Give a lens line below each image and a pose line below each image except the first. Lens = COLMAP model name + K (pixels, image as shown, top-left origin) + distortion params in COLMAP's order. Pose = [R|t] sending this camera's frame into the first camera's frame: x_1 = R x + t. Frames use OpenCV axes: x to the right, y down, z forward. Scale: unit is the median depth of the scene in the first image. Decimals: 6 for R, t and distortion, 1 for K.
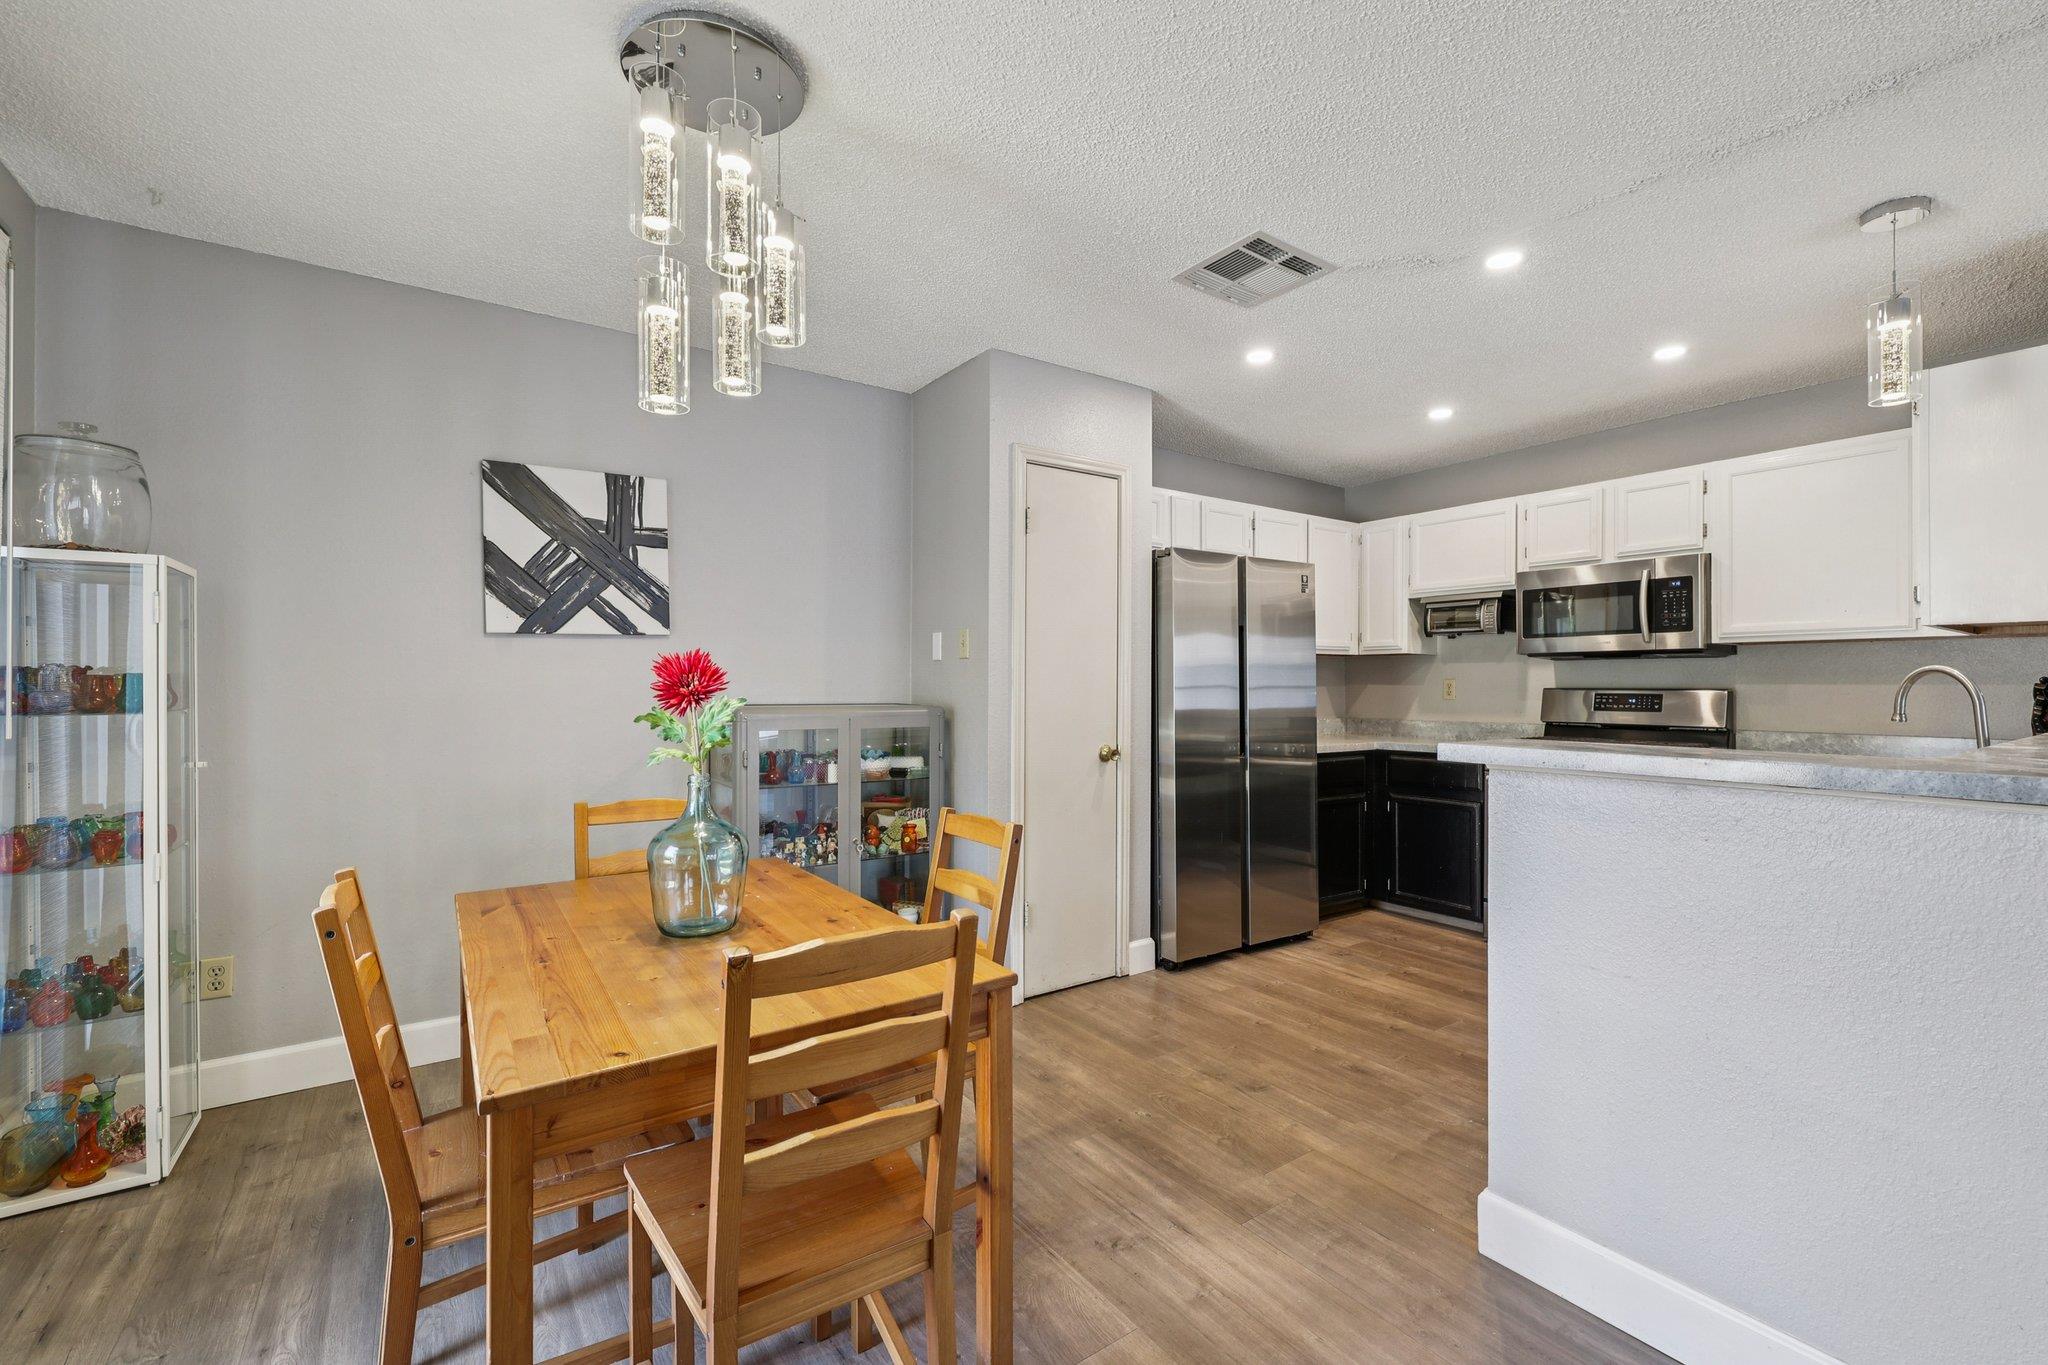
lens RADIAL K [[862.4, 0, 1028.4], [0, 862.4, 683.1], [0, 0, 1]] dist [-0.001467, 0.000408]
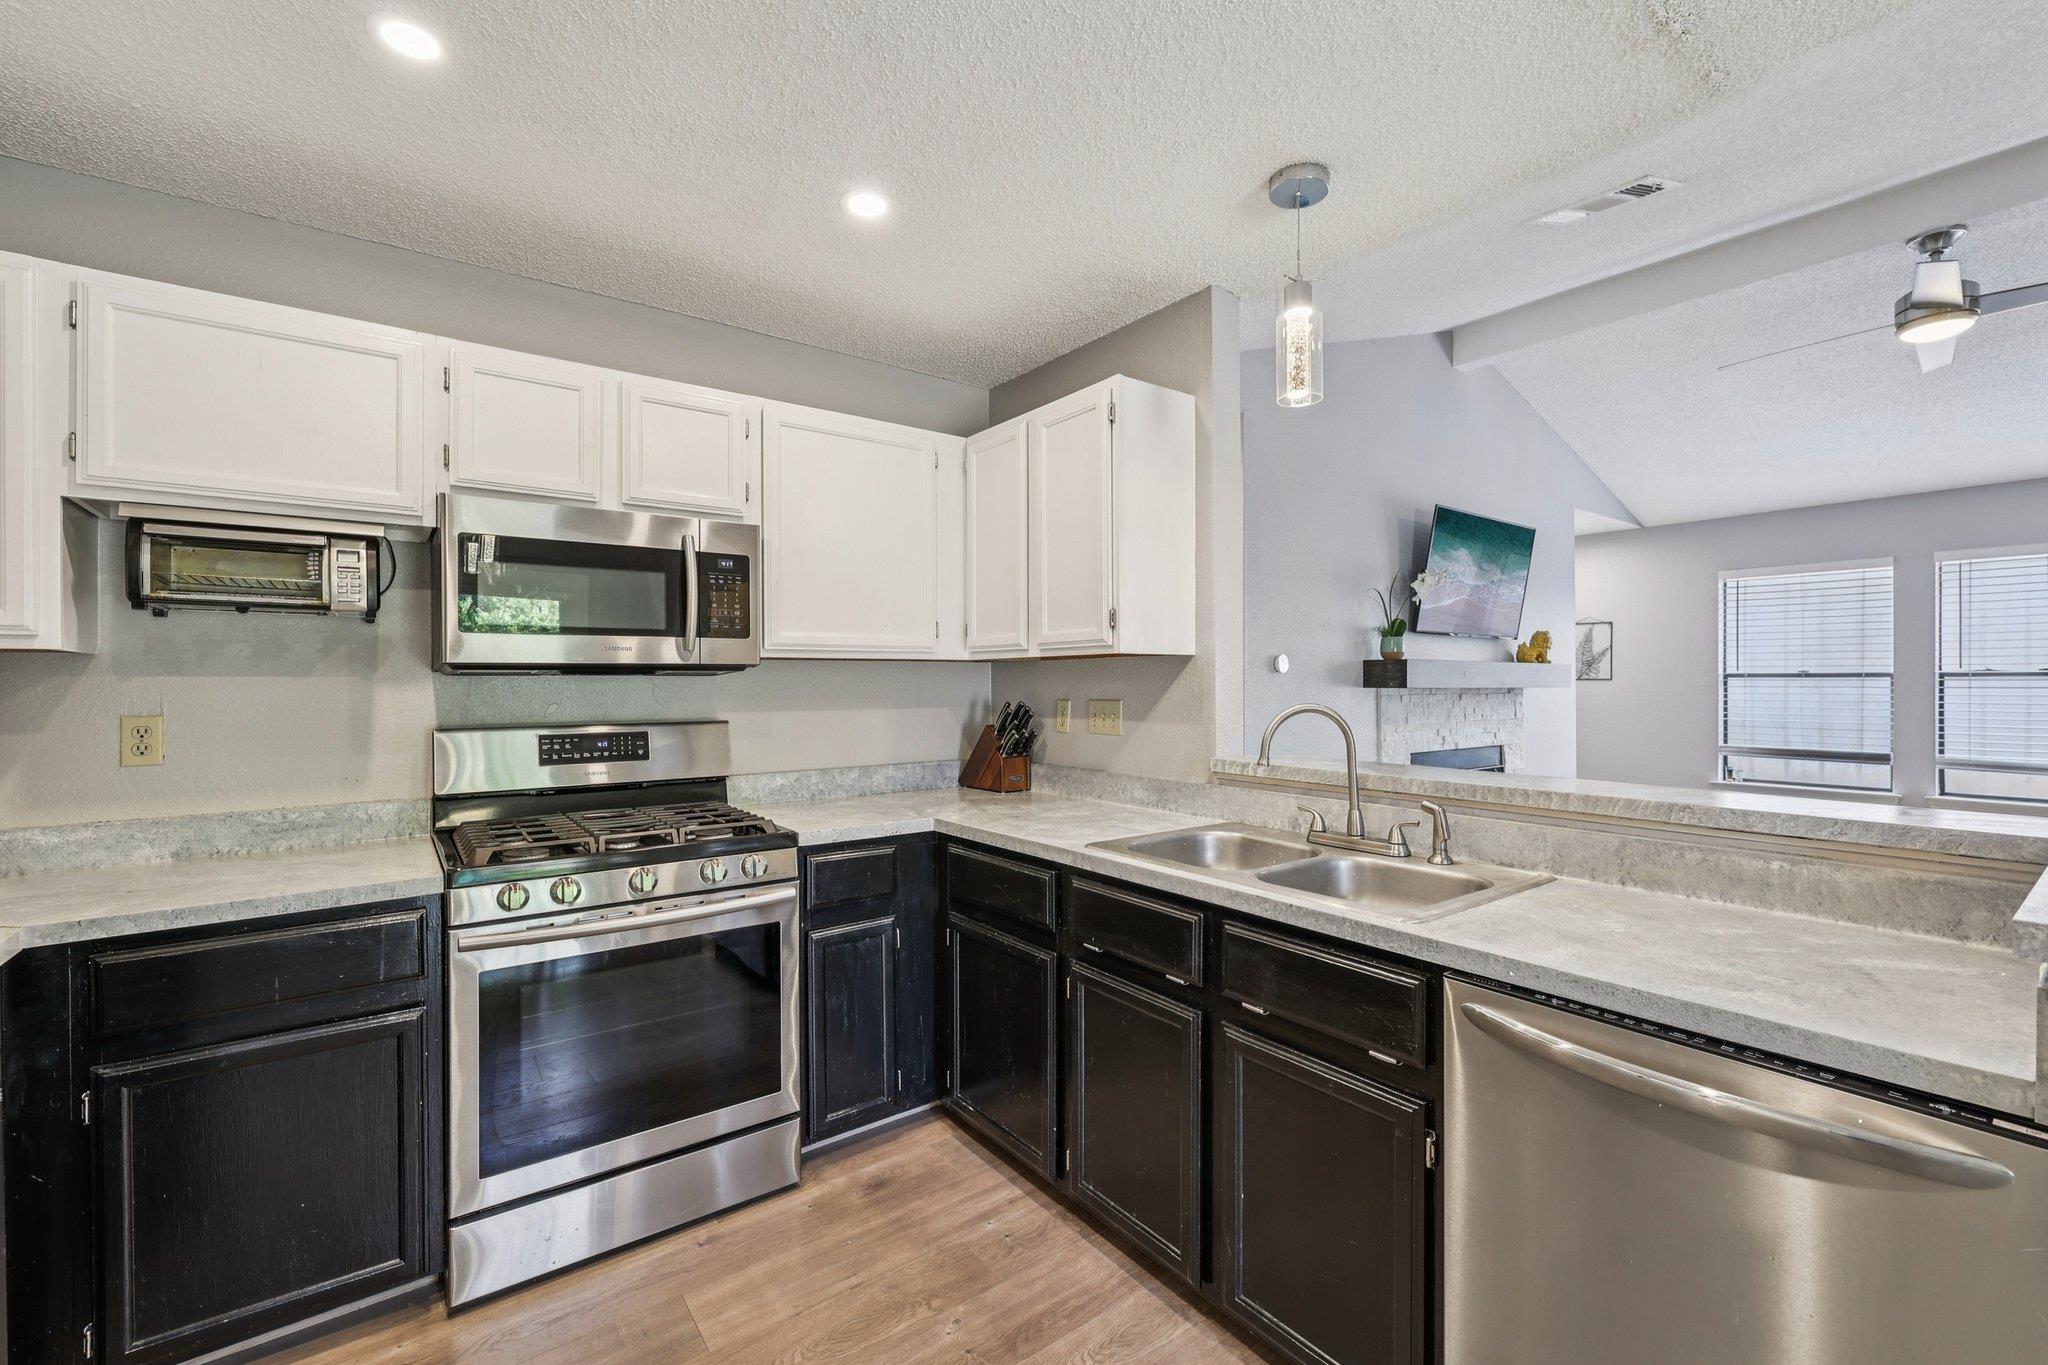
lens RADIAL K [[862.4, 0, 1029.3], [0, 862.4, 681.2], [0, 0, 1]] dist [-0.001467, 0.000408]
pose [[-0.040539, -0.003116, 0.999173, 0.087471], [0.000116, 0.999995, 0.003123, -0.029187], [-0.999178, 0.000243, -0.040539, 0.806323]]
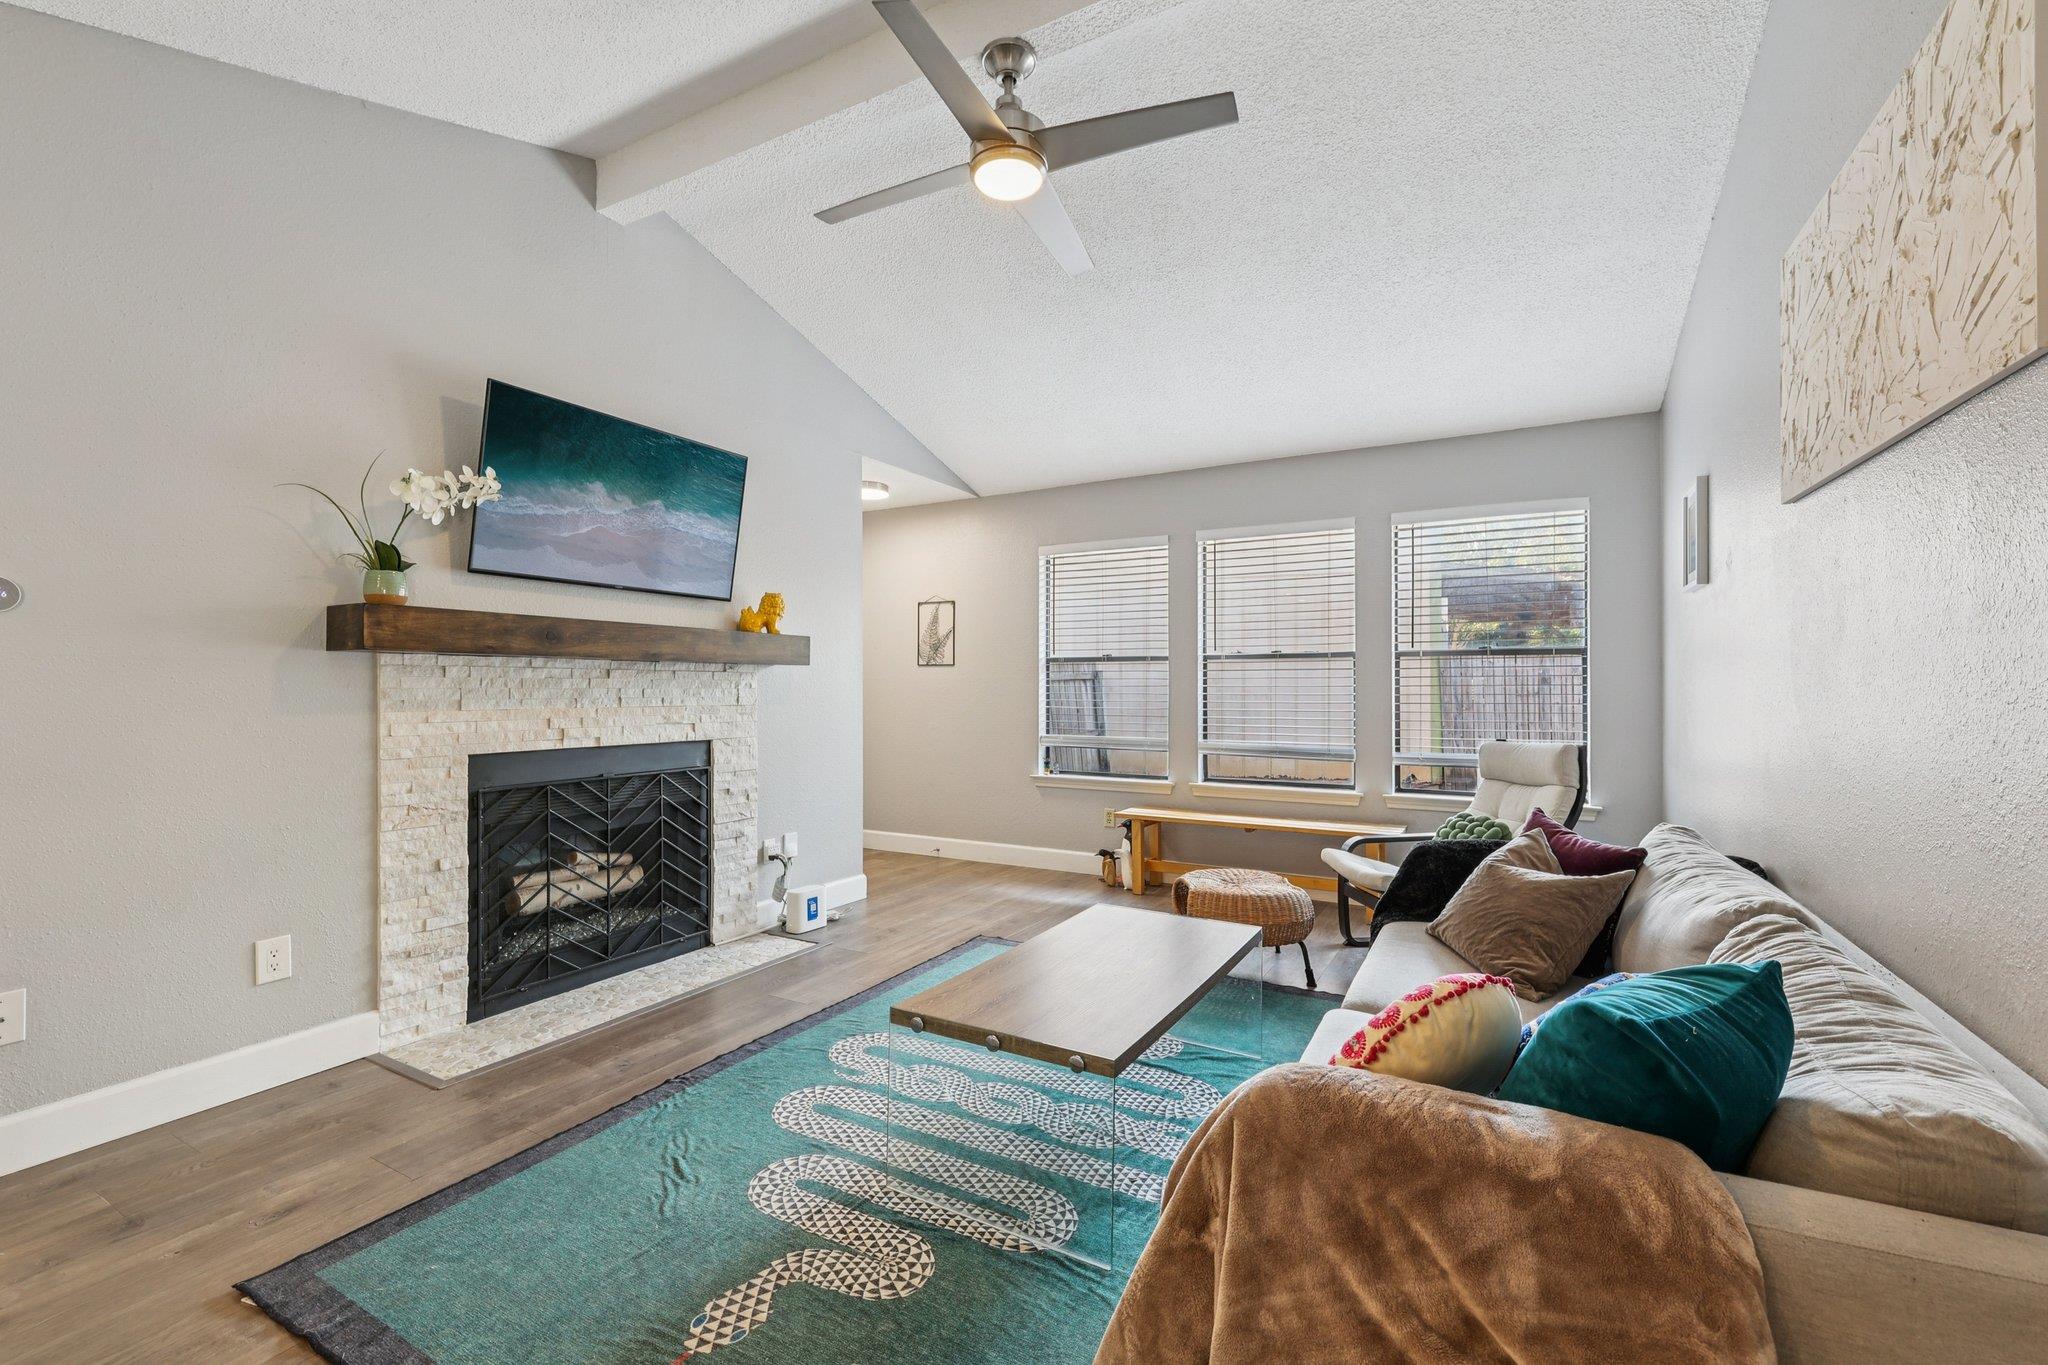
lens RADIAL K [[862.4, 0, 1028.1], [0, 862.4, 681.9], [0, 0, 1]] dist [-0.001467, 0.000408]
pose [[-0.438335, 0.002034, 0.898809, 0.333165], [-0.003344, 0.999987, -0.003894, 0.009993], [-0.898805, -0.004713, -0.438323, 0.098022]]
